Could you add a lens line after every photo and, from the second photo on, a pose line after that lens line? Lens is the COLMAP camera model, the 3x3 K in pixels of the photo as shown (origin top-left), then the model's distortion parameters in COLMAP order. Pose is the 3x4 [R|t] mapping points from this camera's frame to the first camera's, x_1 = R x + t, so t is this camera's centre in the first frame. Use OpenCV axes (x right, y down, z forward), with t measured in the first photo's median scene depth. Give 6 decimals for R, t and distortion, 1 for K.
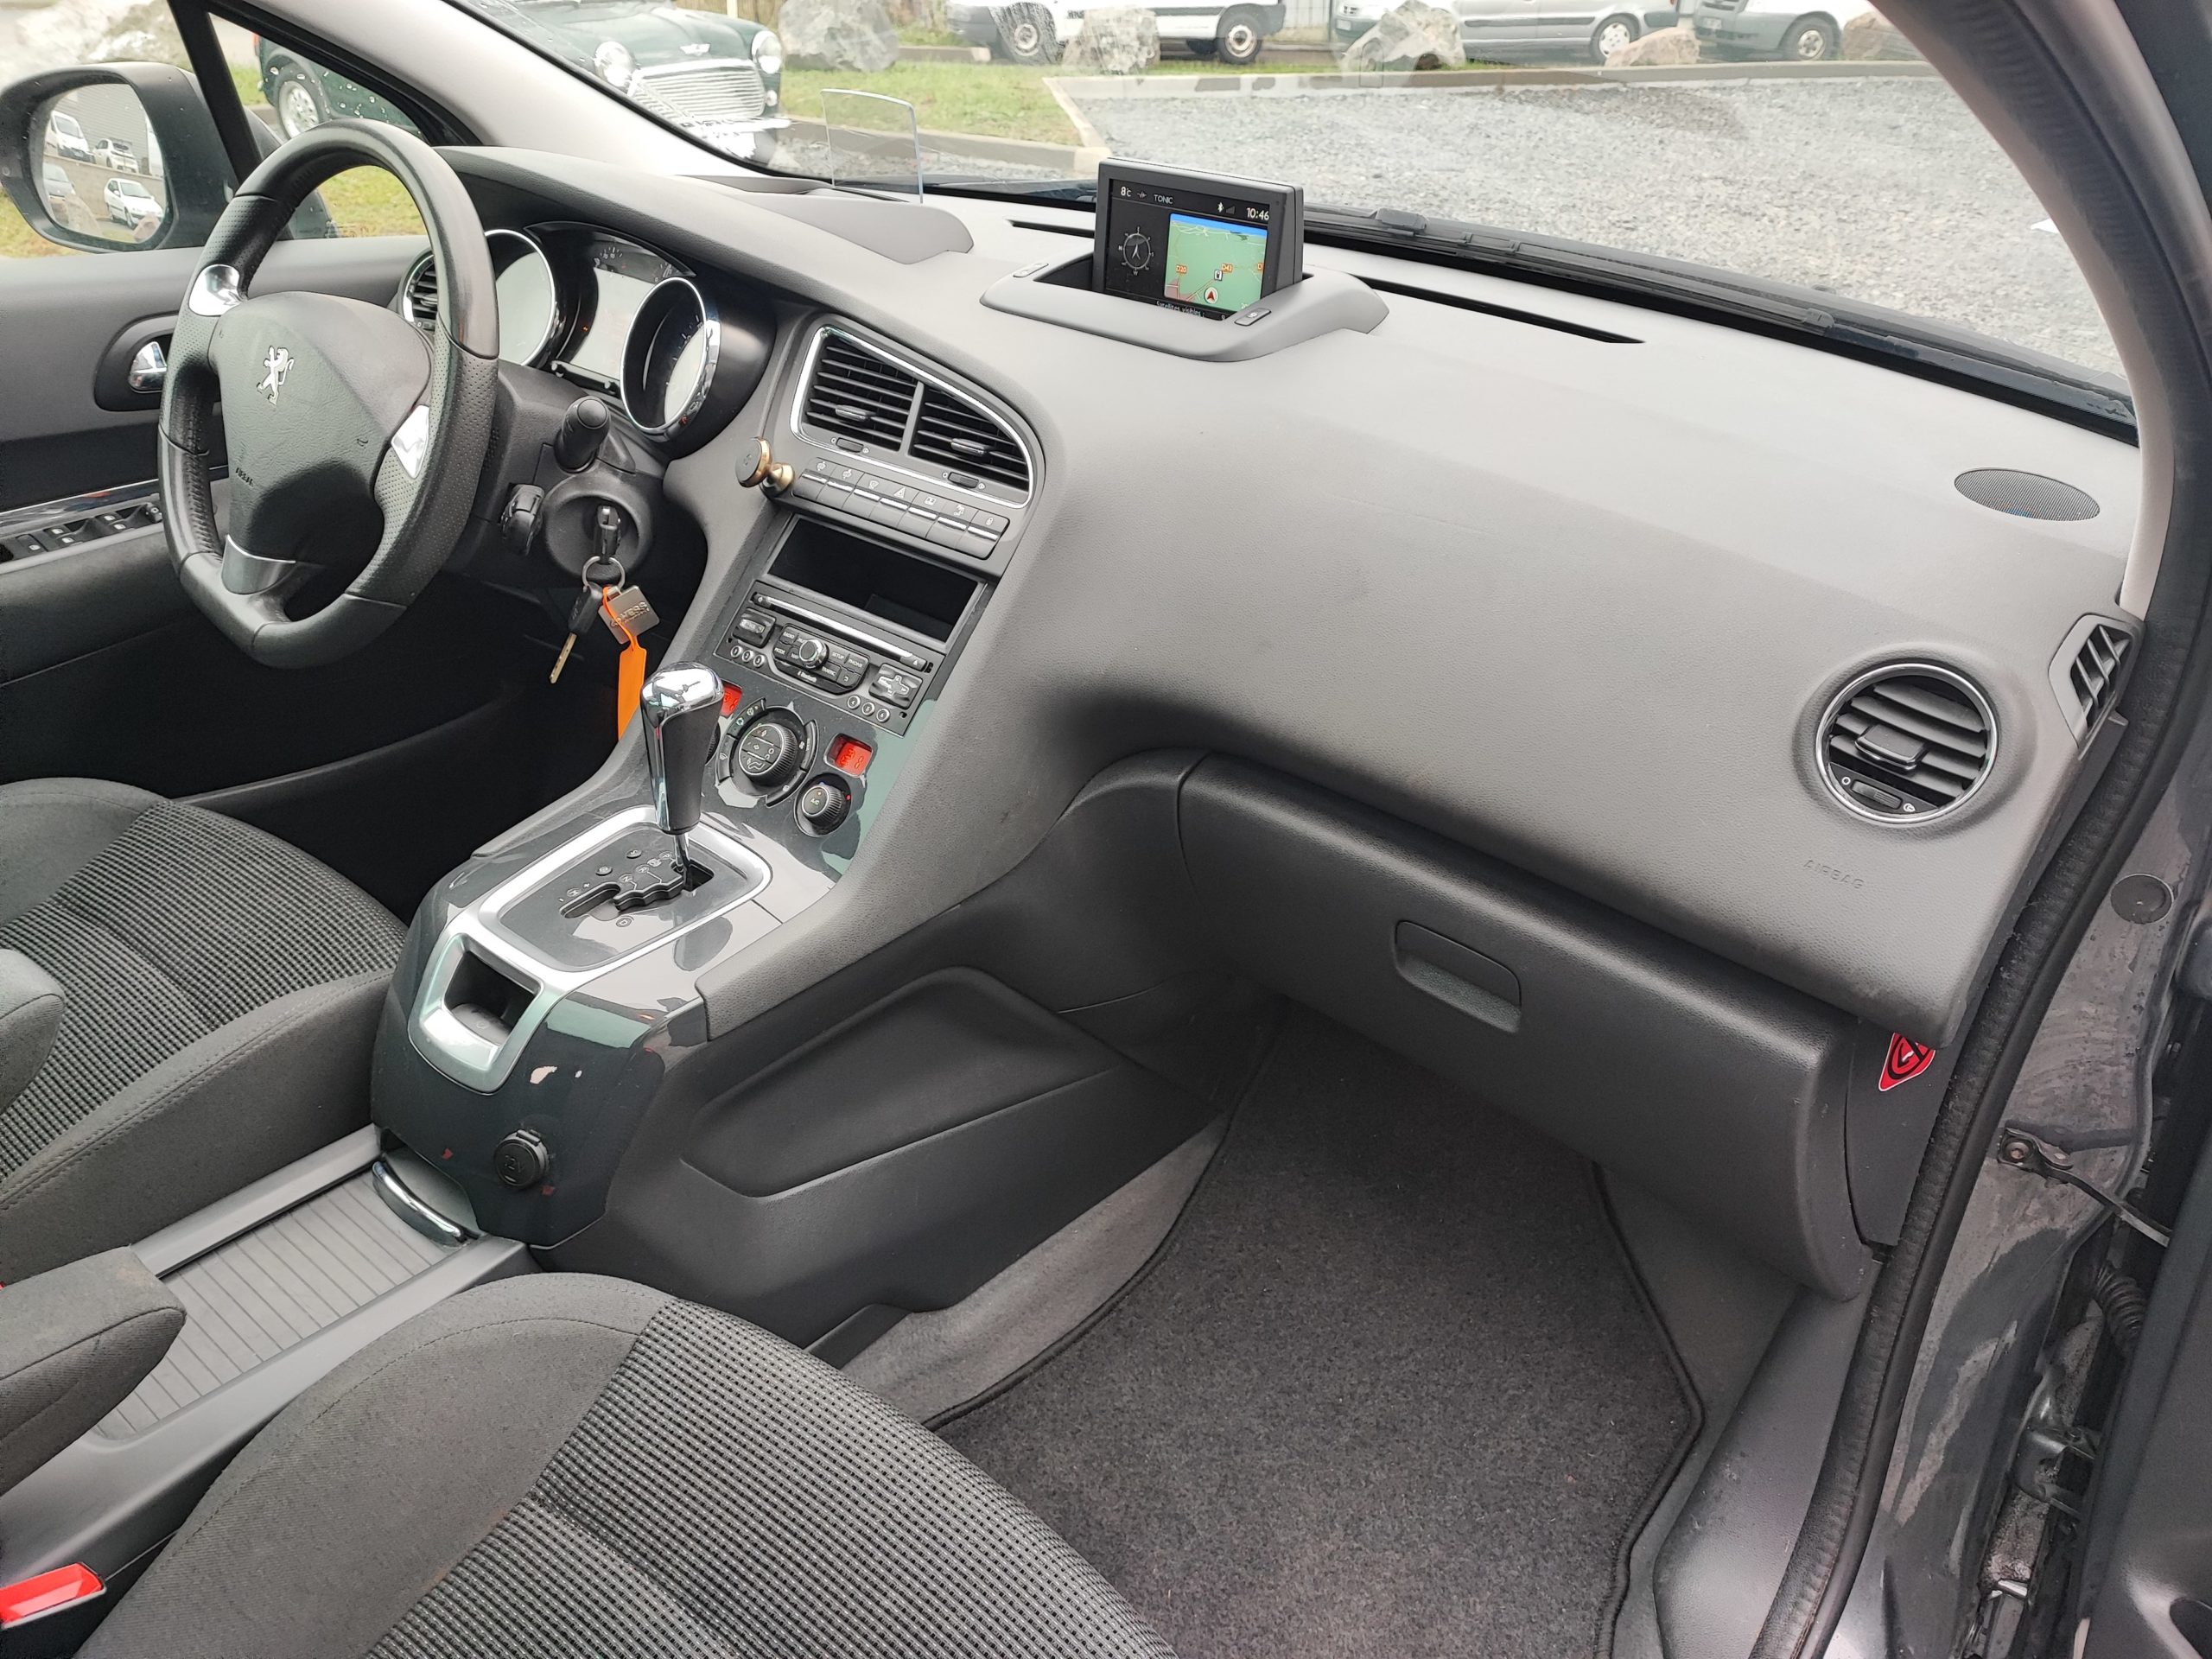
lens RADIAL K [[1583.6, 0, 1102.6], [0, 1583.6, 823.8], [0, 0, 1]] dist [0.057361, -0.065091]
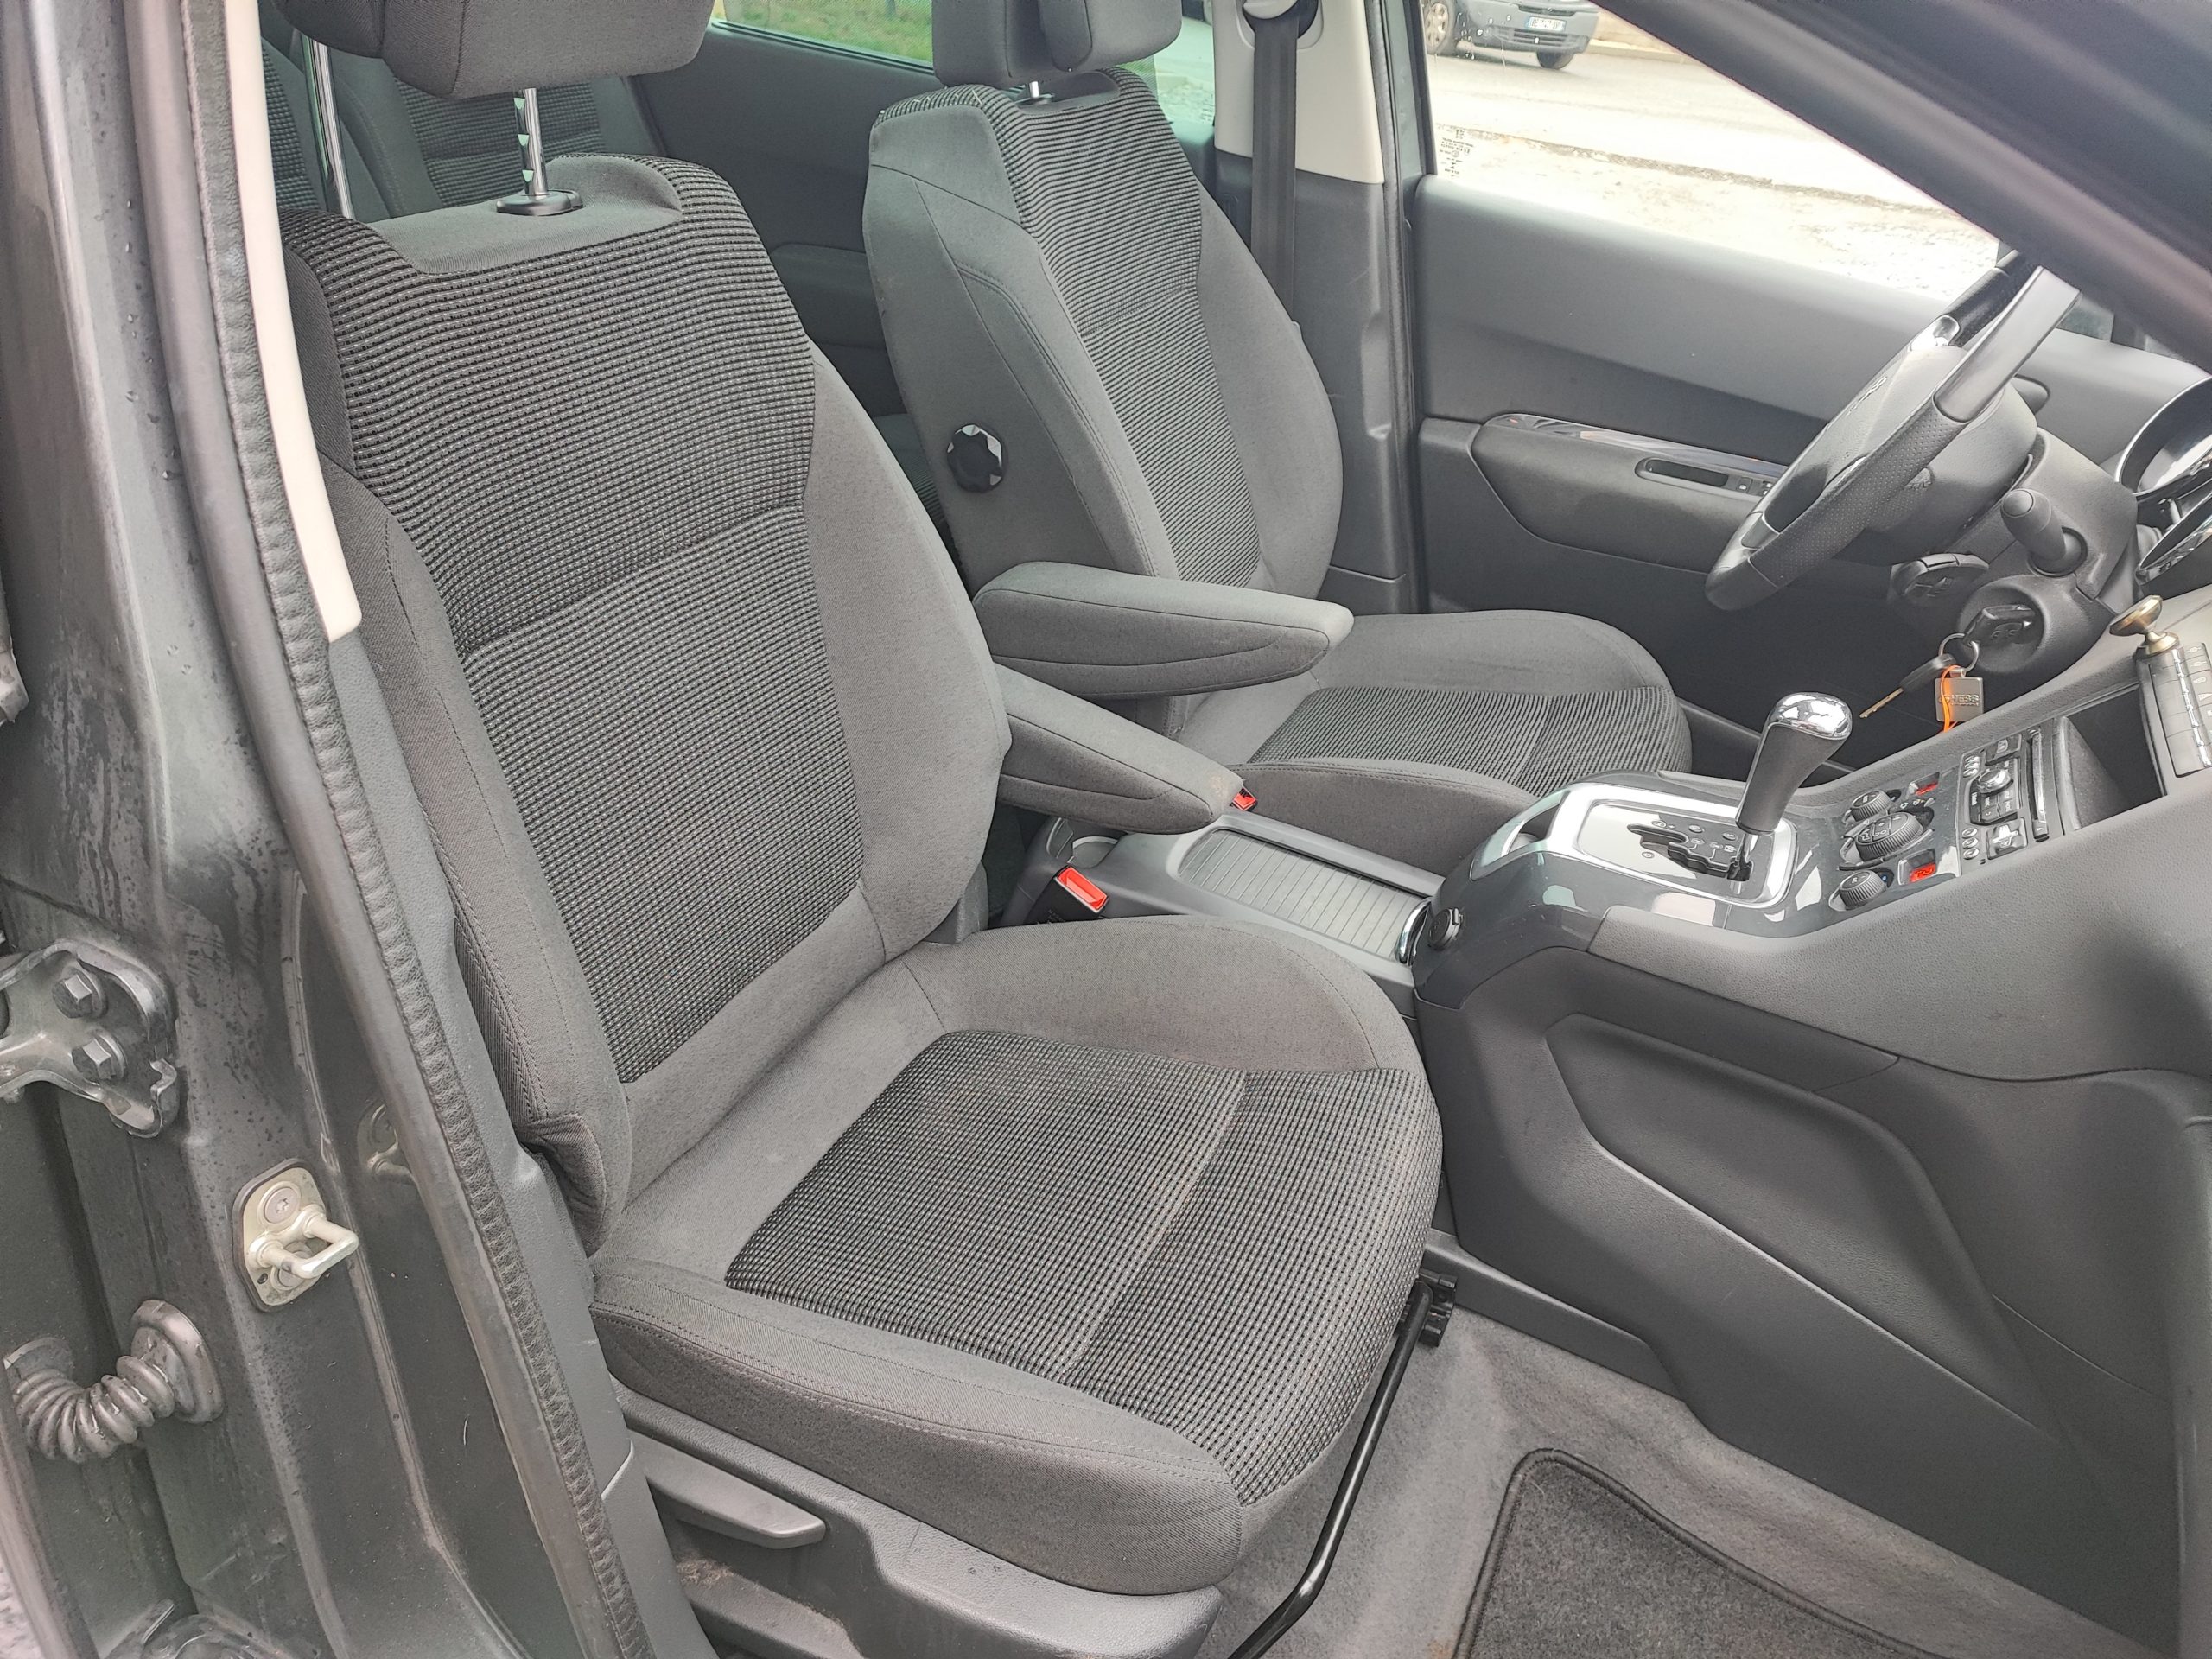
lens RADIAL K [[1583.6, 0, 1094.2], [0, 1583.6, 834.6], [0, 0, 1]] dist [0.057361, -0.065091]
pose [[0.226217, 0.504765, -0.833090, 0.535494], [-0.567127, 0.763605, 0.308667, -0.074529], [0.791955, 0.402642, 0.459006, 0.132192]]
